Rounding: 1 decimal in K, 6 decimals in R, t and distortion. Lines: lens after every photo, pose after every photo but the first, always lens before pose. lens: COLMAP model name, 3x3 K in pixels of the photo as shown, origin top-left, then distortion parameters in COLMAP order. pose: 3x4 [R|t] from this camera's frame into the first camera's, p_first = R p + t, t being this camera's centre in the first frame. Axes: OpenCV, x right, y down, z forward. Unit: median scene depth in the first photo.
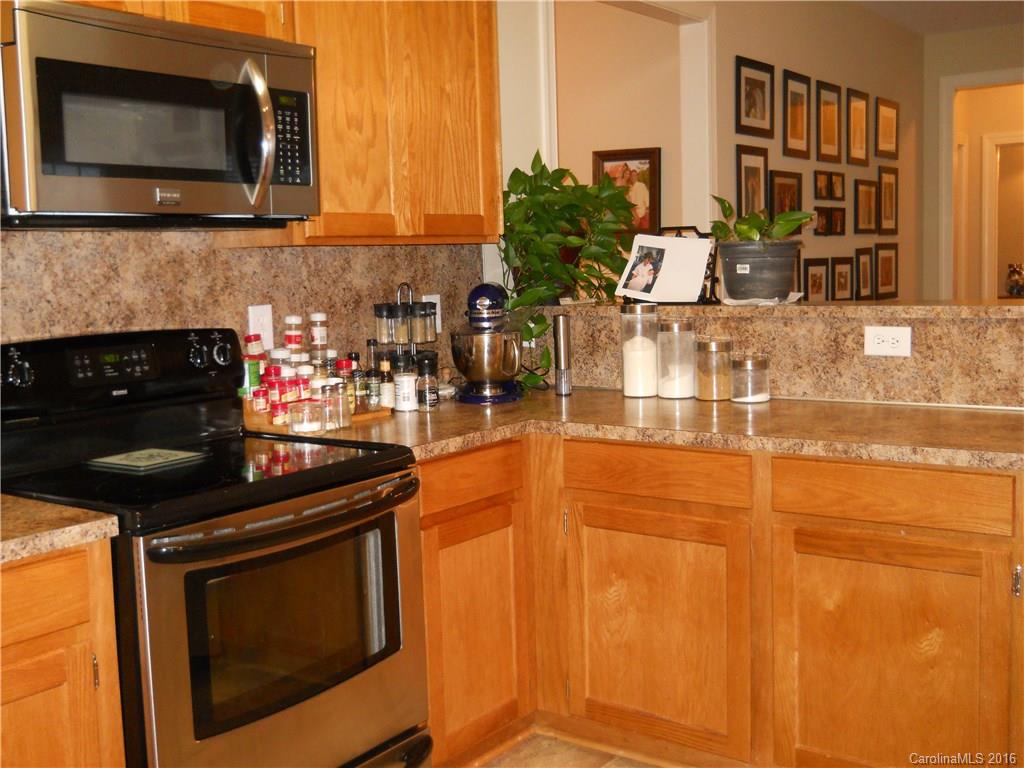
lens RADIAL K [[1139.2, 0, 499.2], [0, 1139.2, 401.1], [0, 0, 1]] dist [-0.008314, 0.000000]
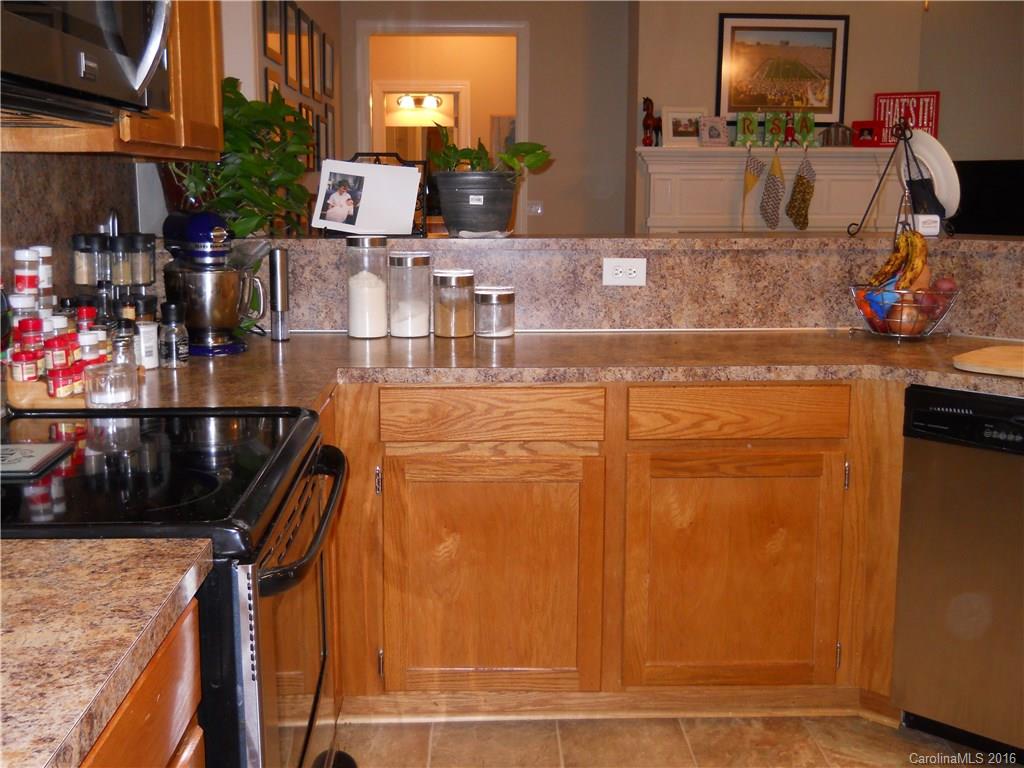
lens RADIAL K [[1139.2, 0, 509.3], [0, 1139.2, 375.0], [0, 0, 1]] dist [-0.008314, 0.000000]
pose [[0.783294, -0.069332, 0.617773, -0.402282], [0.052426, 0.997588, 0.045486, -0.010950], [-0.619437, -0.003242, 0.785039, 0.237461]]
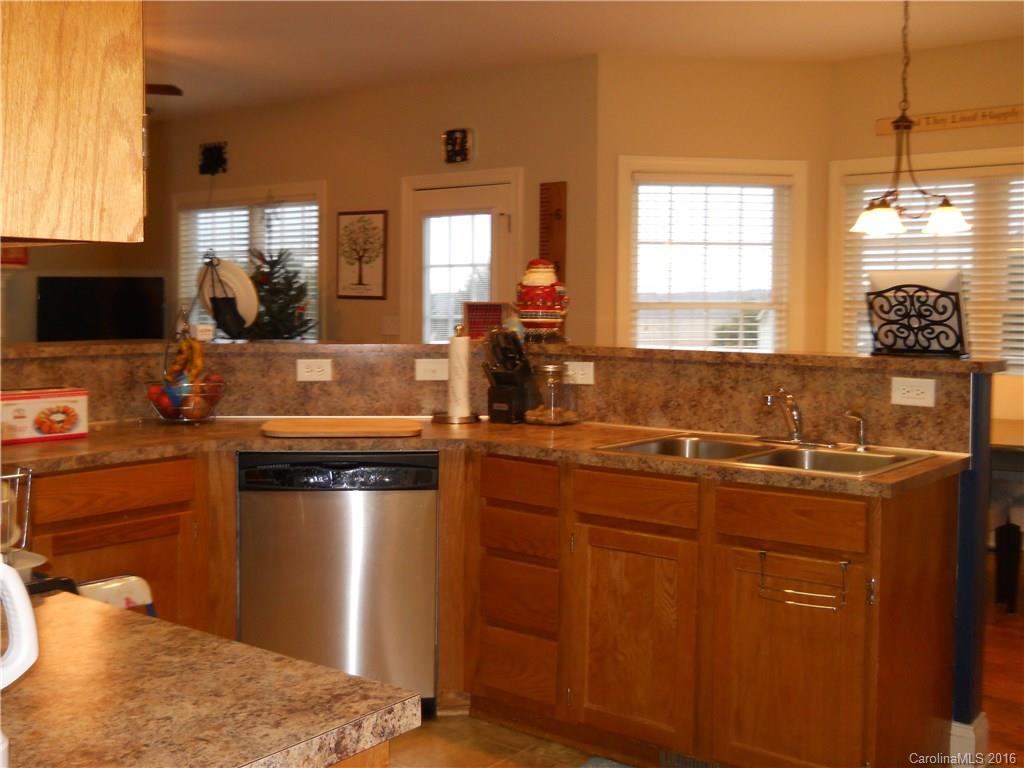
lens RADIAL K [[1139.2, 0, 510.3], [0, 1139.2, 386.7], [0, 0, 1]] dist [-0.008314, 0.000000]
pose [[0.025126, -0.042927, 0.998762, -0.764173], [0.116570, 0.992388, 0.039720, -0.027266], [-0.992865, 0.115428, 0.029939, 0.414238]]
